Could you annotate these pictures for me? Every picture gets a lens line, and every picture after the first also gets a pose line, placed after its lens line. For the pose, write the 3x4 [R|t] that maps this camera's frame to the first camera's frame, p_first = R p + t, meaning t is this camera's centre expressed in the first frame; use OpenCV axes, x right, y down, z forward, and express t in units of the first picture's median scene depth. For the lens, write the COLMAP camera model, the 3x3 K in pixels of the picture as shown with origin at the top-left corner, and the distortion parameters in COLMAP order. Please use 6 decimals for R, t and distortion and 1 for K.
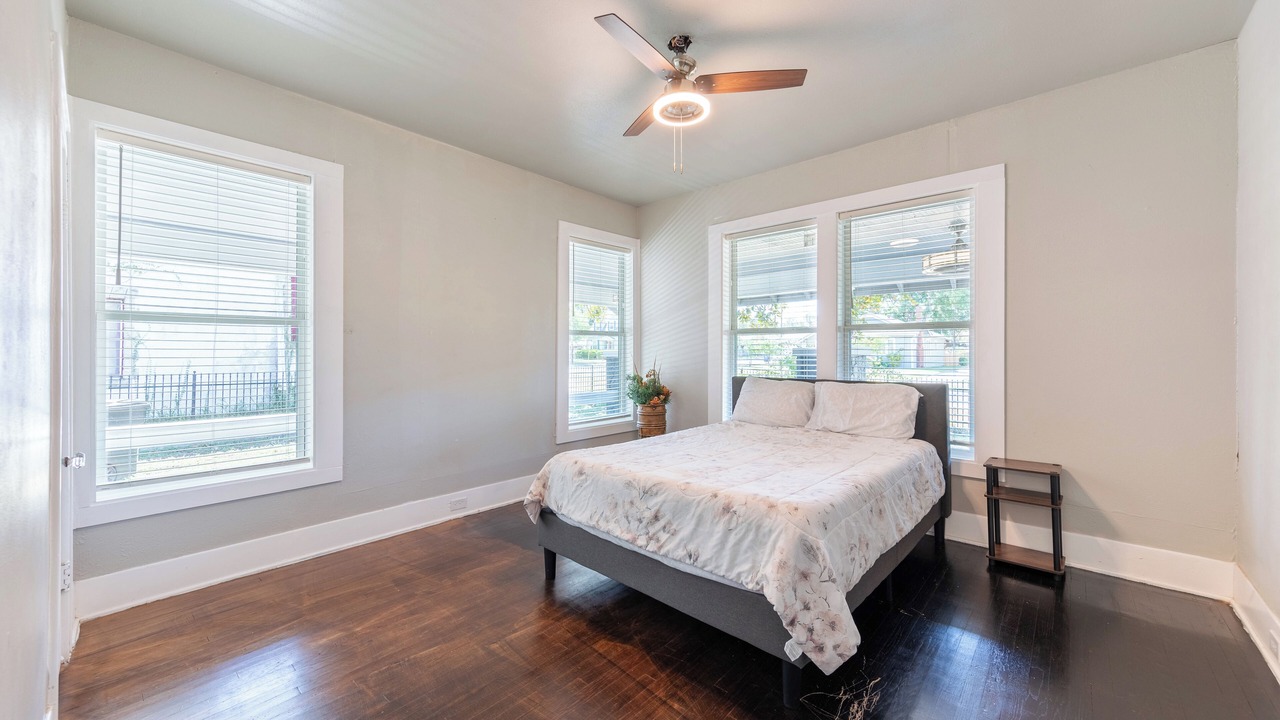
lens RADIAL K [[477.9, 0, 645.2], [0, 477.9, 351.0], [0, 0, 1]] dist [0.000167, -0.000004]
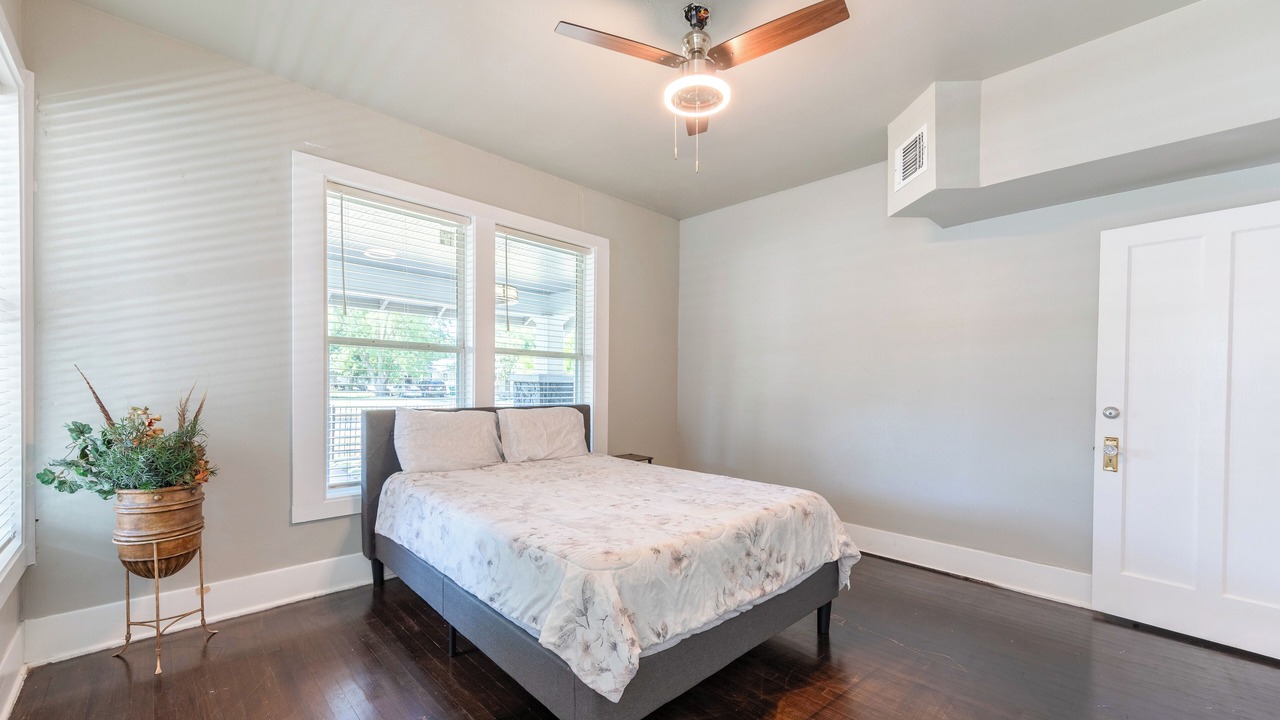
lens RADIAL K [[505.6, 0, 641.1], [0, 505.6, 387.7], [0, 0, 1]] dist [0.000732, -0.000023]
pose [[0.061420, -0.011862, 0.998042, -0.622377], [-0.020083, 0.999712, 0.013118, 0.006541], [-0.997910, -0.020850, 0.061164, 0.754945]]
